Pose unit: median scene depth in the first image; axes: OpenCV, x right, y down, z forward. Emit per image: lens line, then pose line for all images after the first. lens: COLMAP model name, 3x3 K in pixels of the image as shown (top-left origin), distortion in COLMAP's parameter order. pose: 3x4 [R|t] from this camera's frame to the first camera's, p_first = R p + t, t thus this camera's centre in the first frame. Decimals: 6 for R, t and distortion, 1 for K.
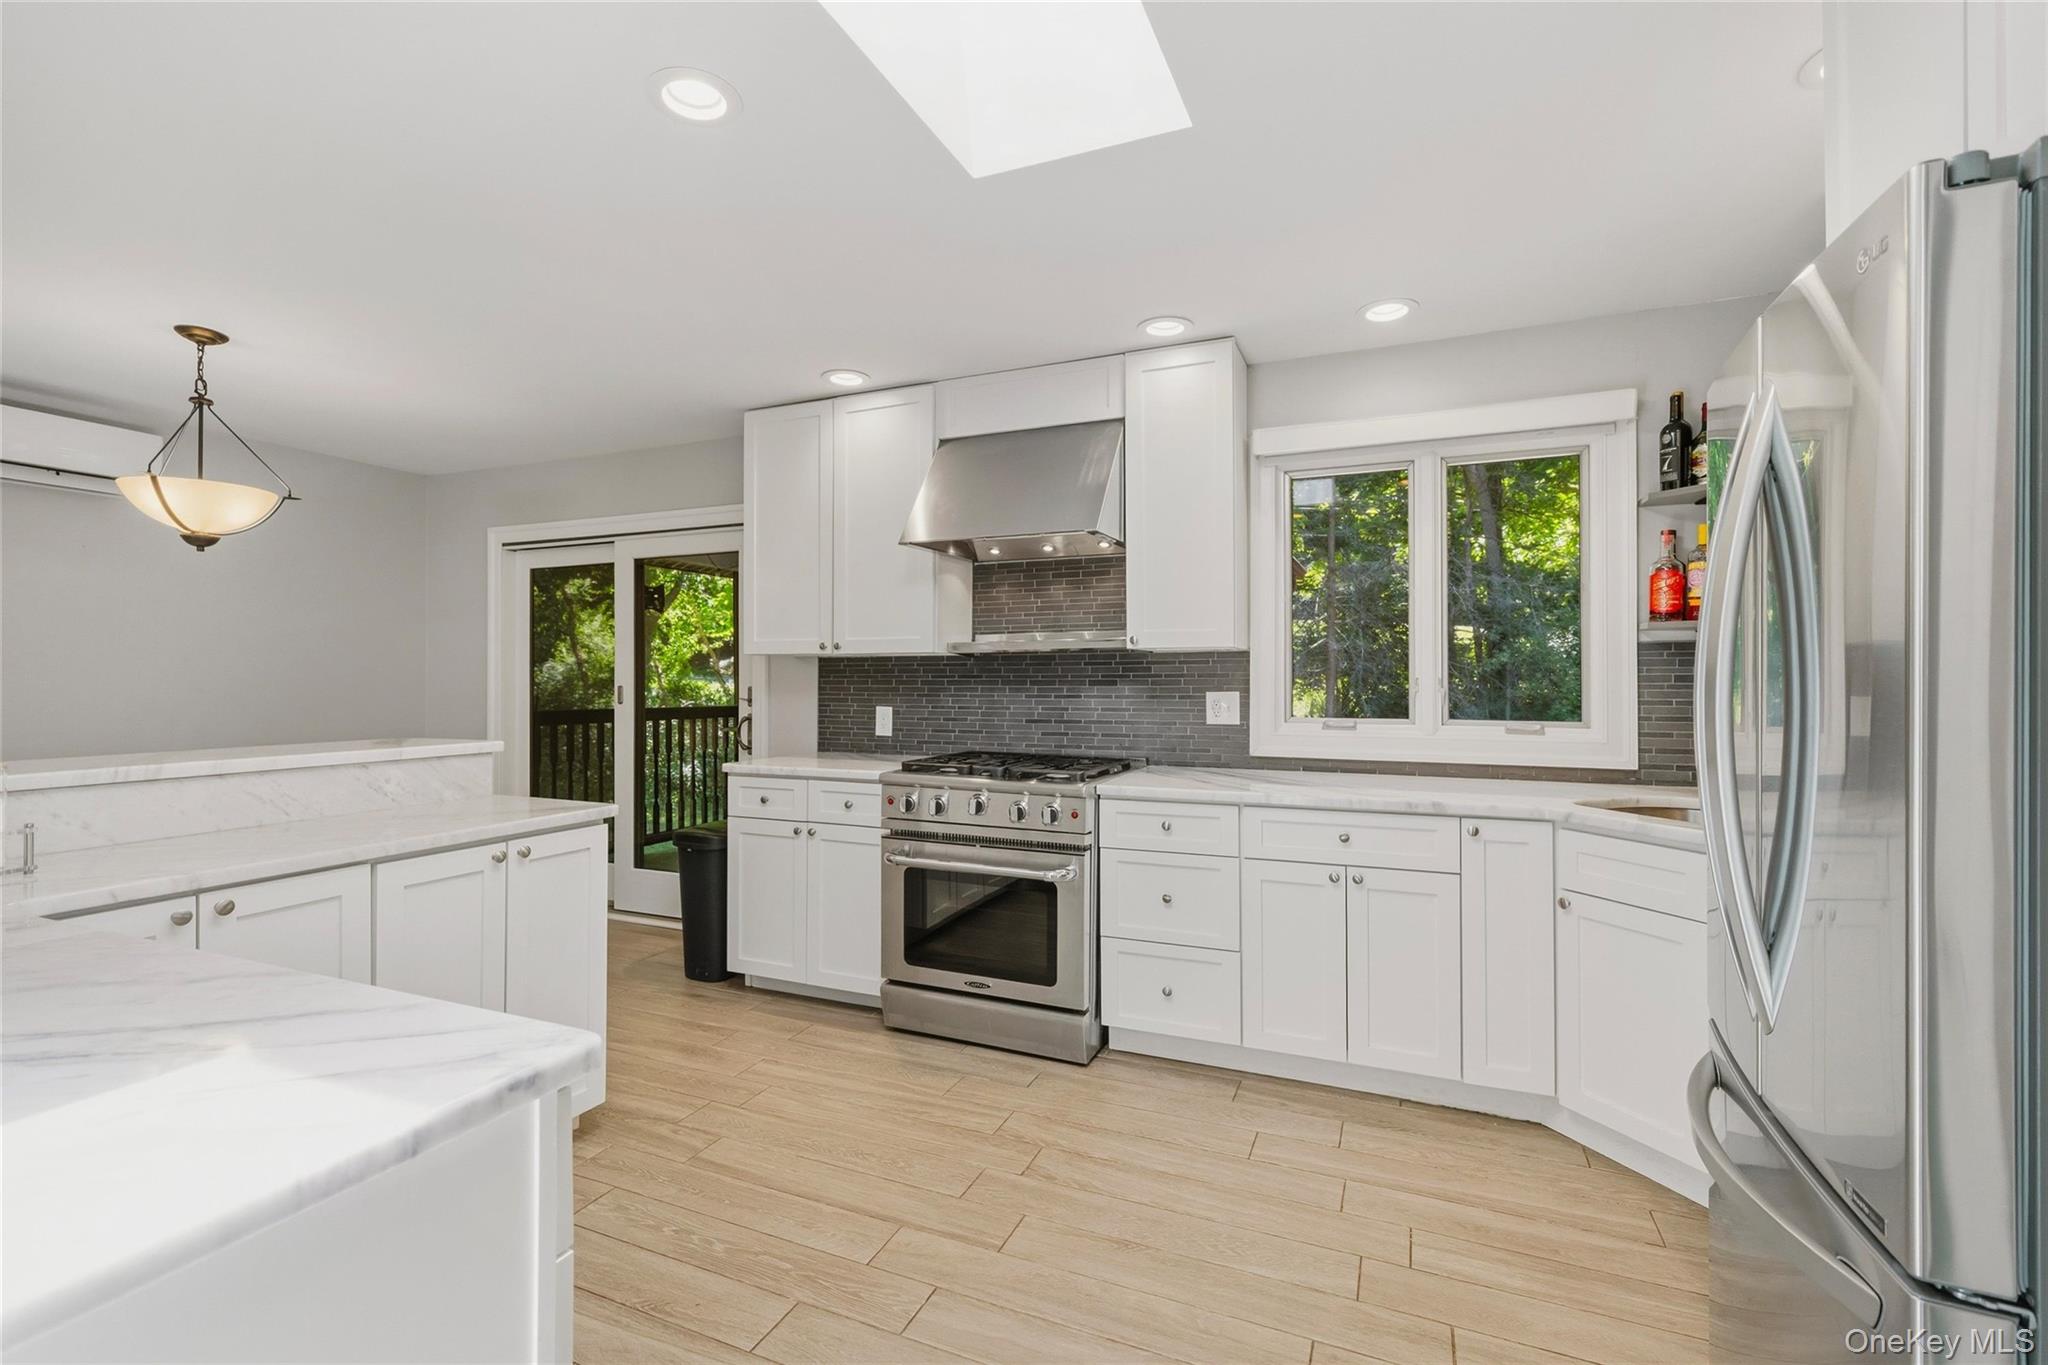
lens RADIAL K [[897.3, 0, 1020.1], [0, 897.3, 678.3], [0, 0, 1]] dist [0.000040, 0.000586]
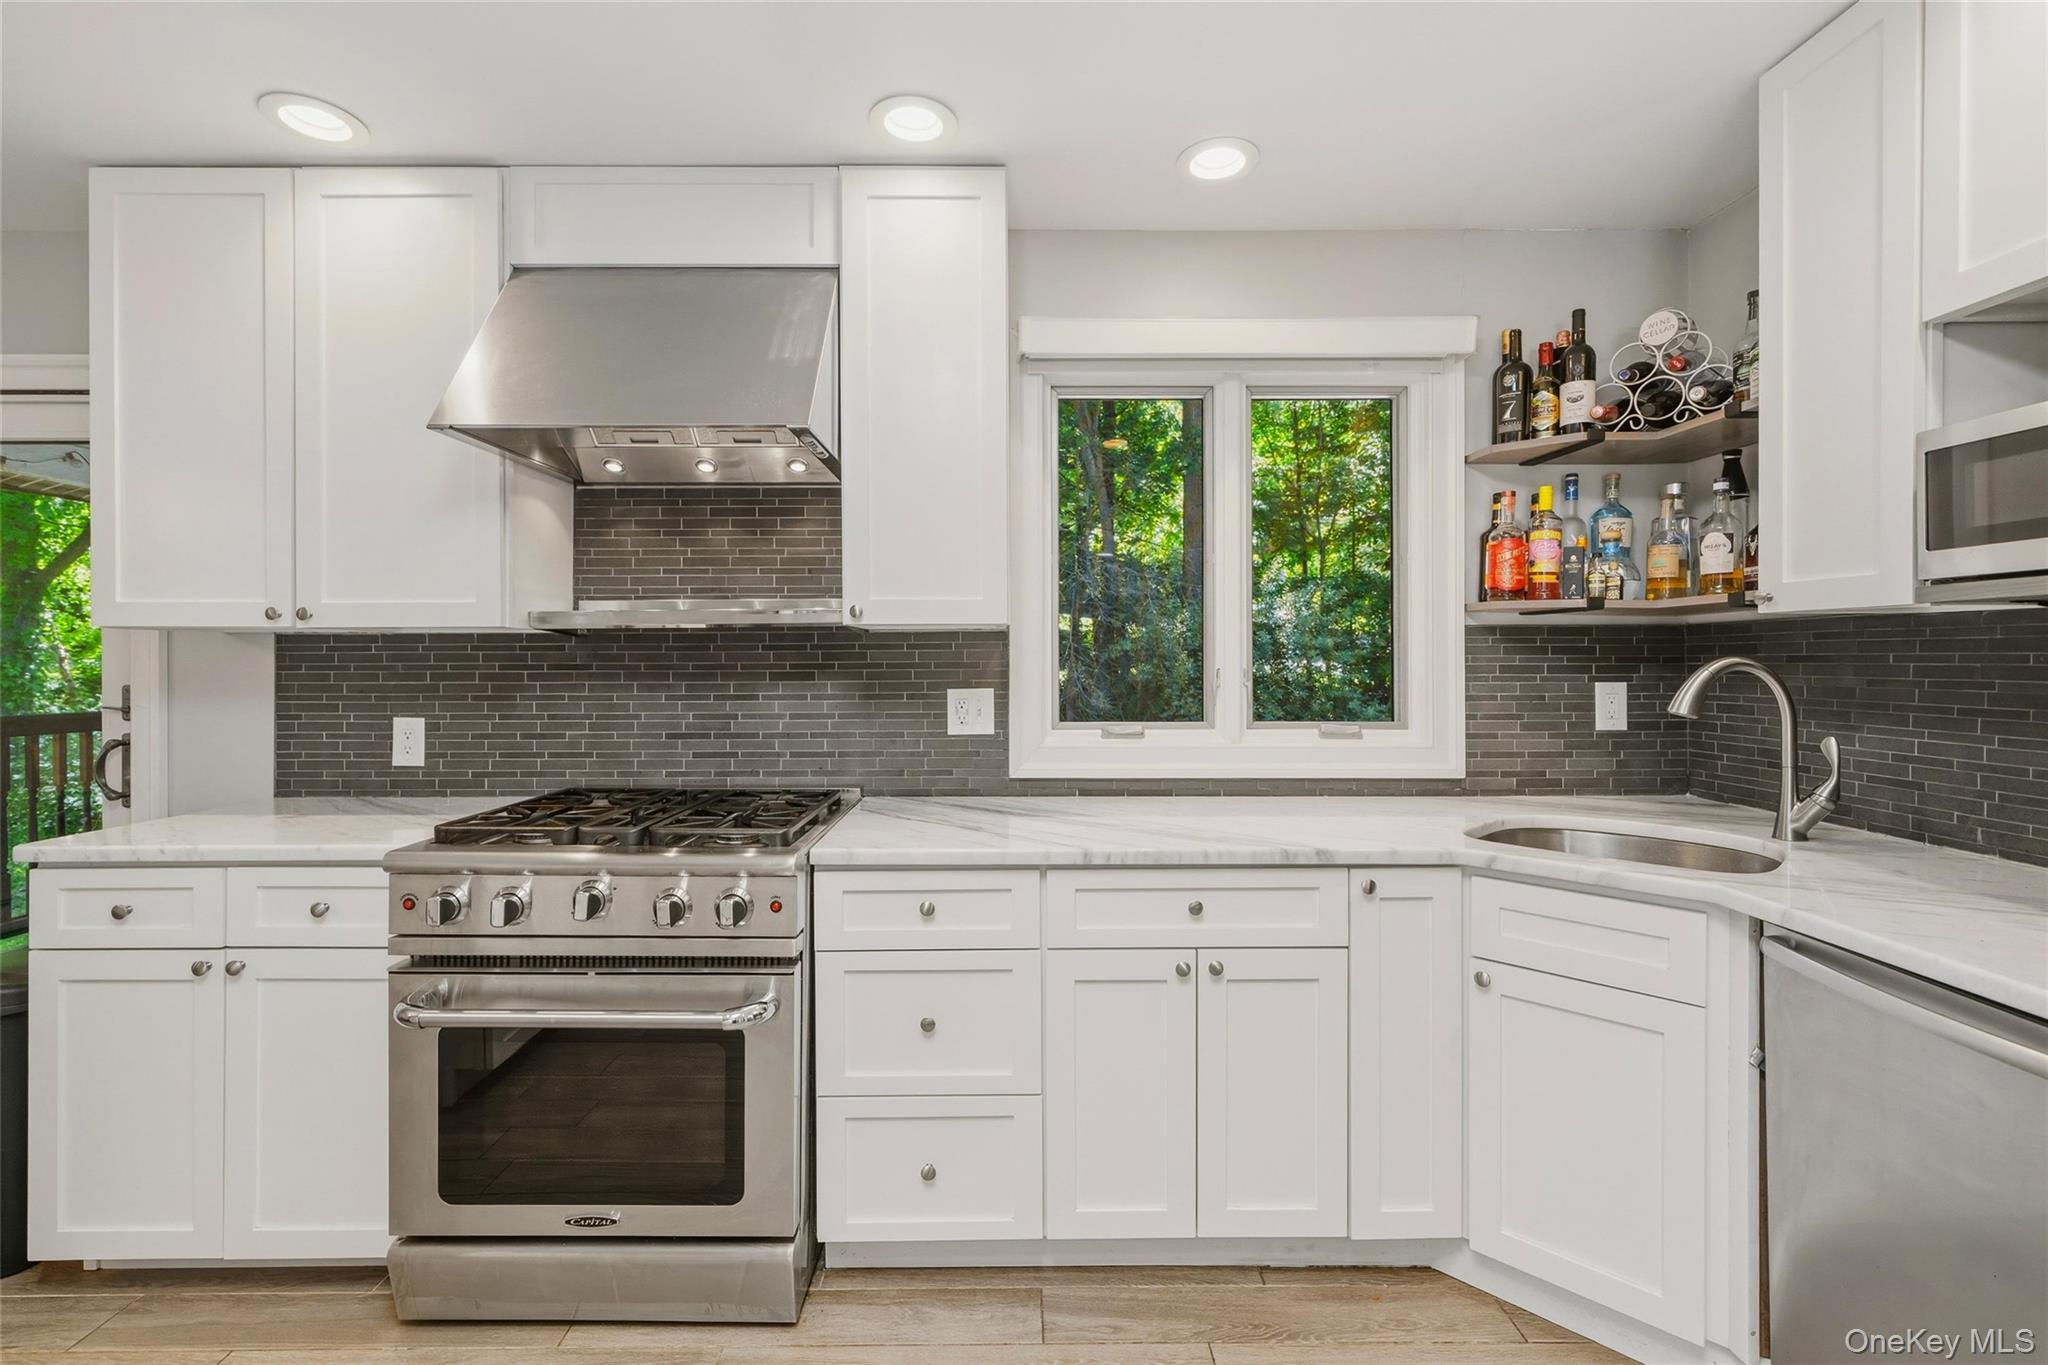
lens RADIAL K [[904.9, 0, 1016.7], [0, 904.9, 664.9], [0, 0, 1]] dist [0.000487, 0.000698]
pose [[0.915828, -0.002496, 0.401563, -0.028289], [0.001190, 0.999993, 0.003502, -0.006333], [-0.401569, -0.002729, 0.915825, 0.354869]]
